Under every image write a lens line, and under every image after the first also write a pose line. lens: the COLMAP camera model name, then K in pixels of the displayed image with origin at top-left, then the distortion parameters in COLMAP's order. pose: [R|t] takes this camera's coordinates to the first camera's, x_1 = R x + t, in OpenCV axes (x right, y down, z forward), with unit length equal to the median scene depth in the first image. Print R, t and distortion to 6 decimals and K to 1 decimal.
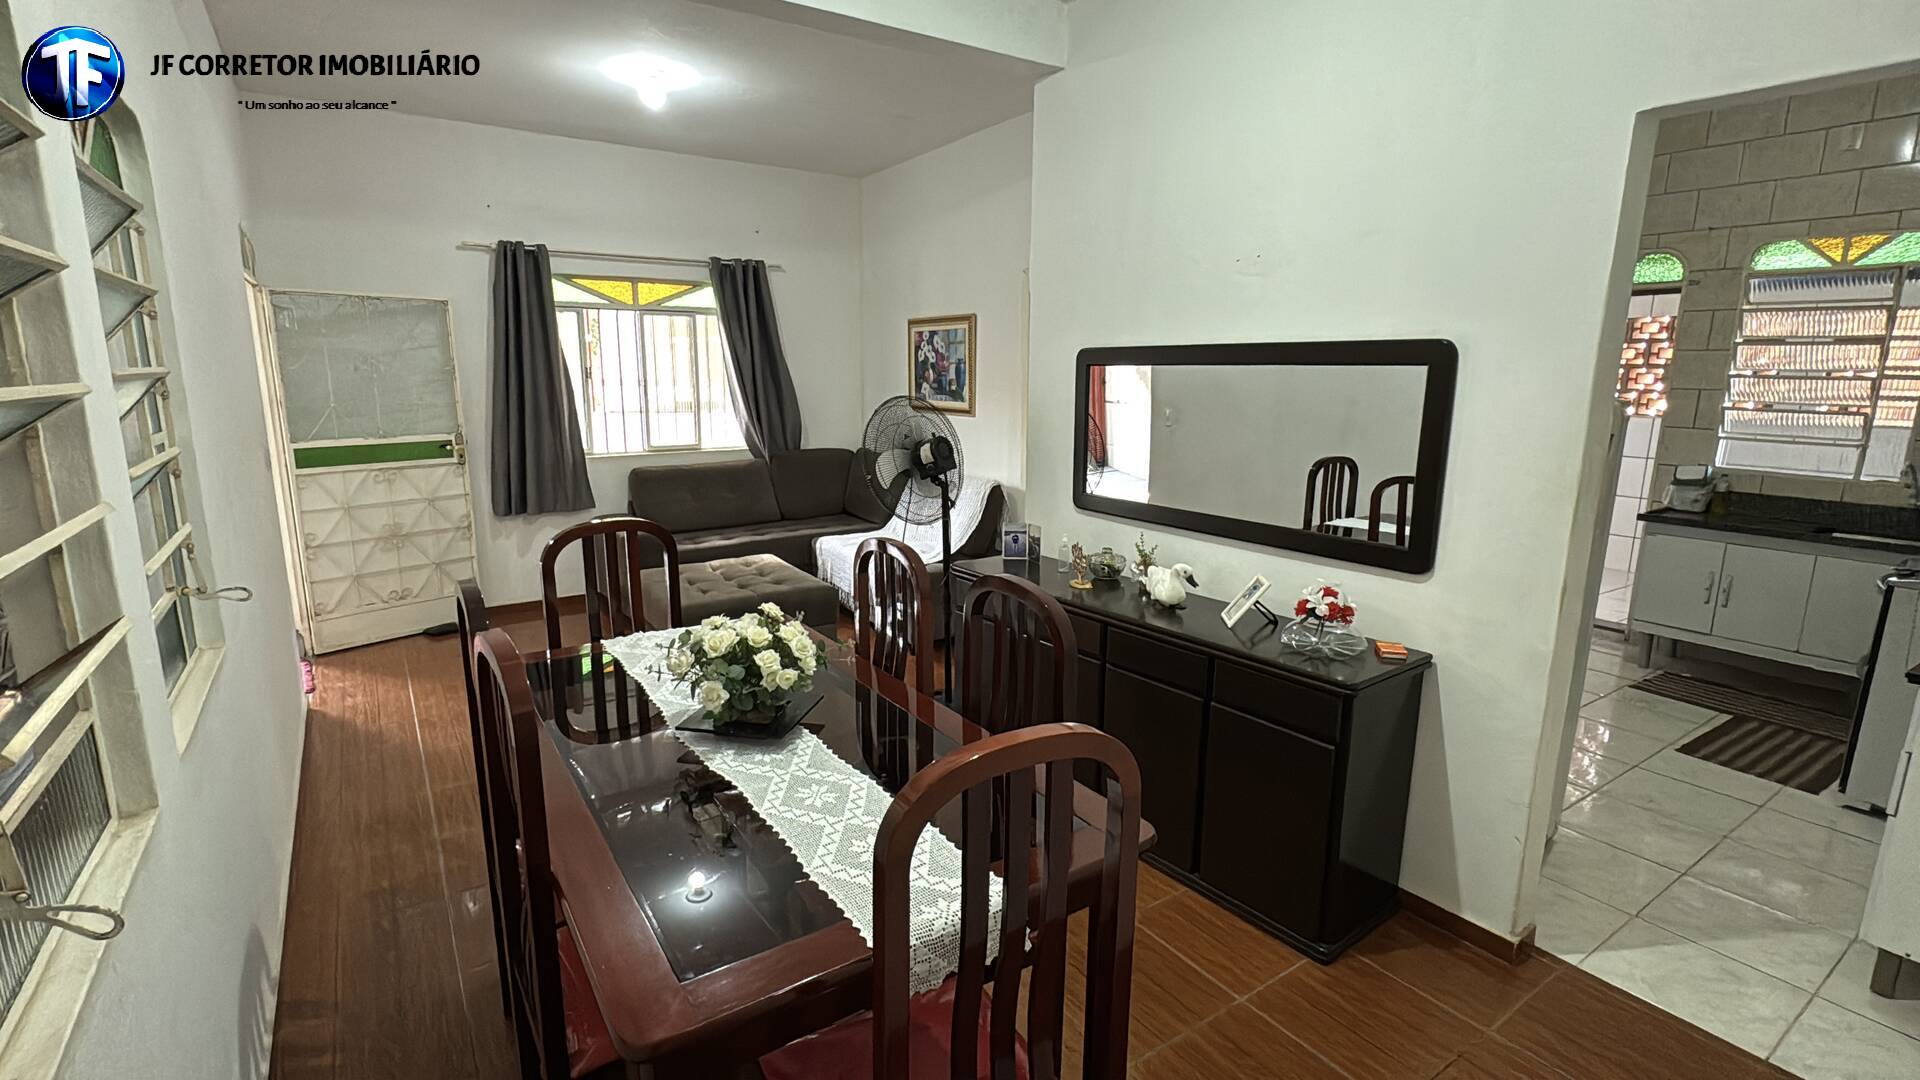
lens RADIAL K [[872.9, 0, 955.4], [0, 872.9, 540.0], [0, 0, 1]] dist [-0.002744, 0.000071]
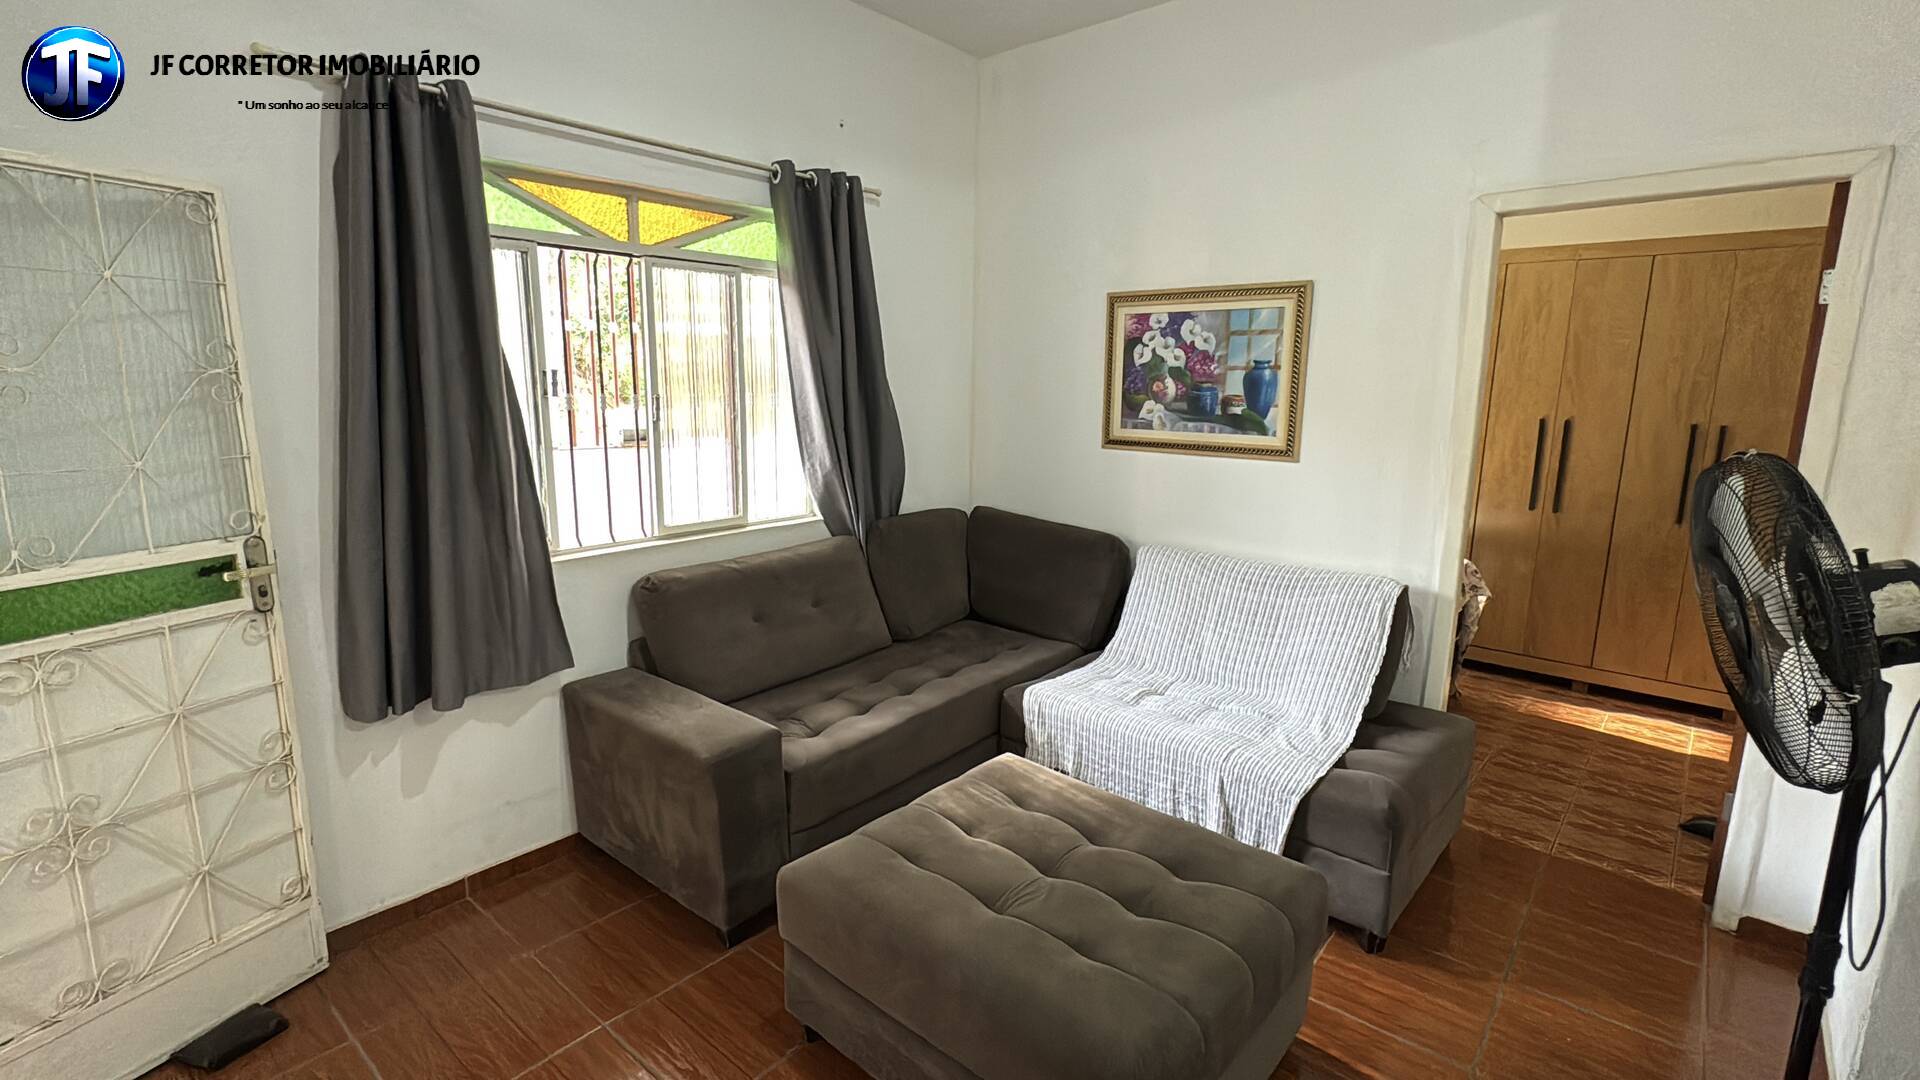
lens RADIAL K [[872.9, 0, 960.6], [0, 872.9, 540.5], [0, 0, 1]] dist [-0.002744, 0.000071]
pose [[0.962032, -0.045911, 0.269048, -0.345784], [0.047339, 0.998878, 0.001184, -0.099386], [-0.268800, 0.011598, 0.963126, 0.501814]]
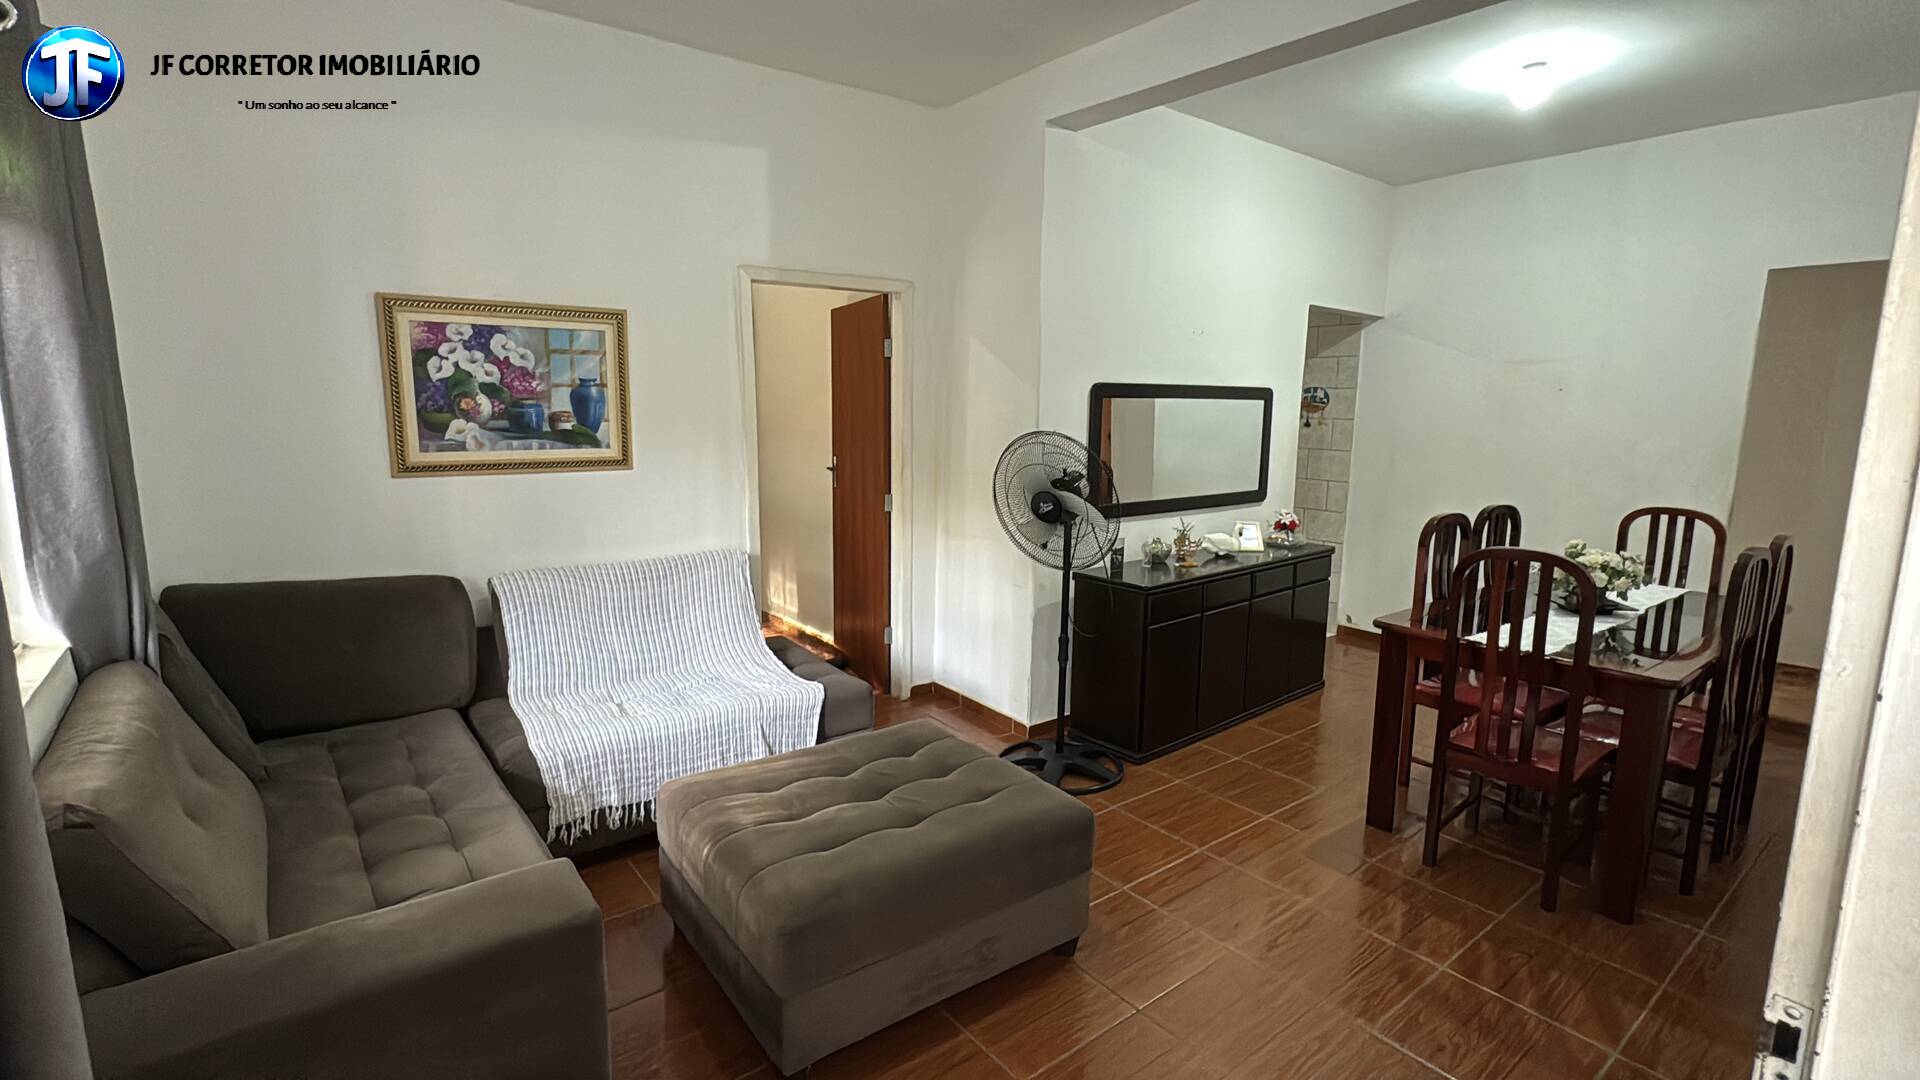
lens RADIAL K [[872.9, 0, 957.1], [0, 872.9, 537.2], [0, 0, 1]] dist [-0.002744, 0.000071]
pose [[-0.070104, -0.157917, 0.984961, -0.637512], [0.181907, 0.968810, 0.168275, -0.155576], [-0.980814, 0.190968, -0.039191, 0.790543]]
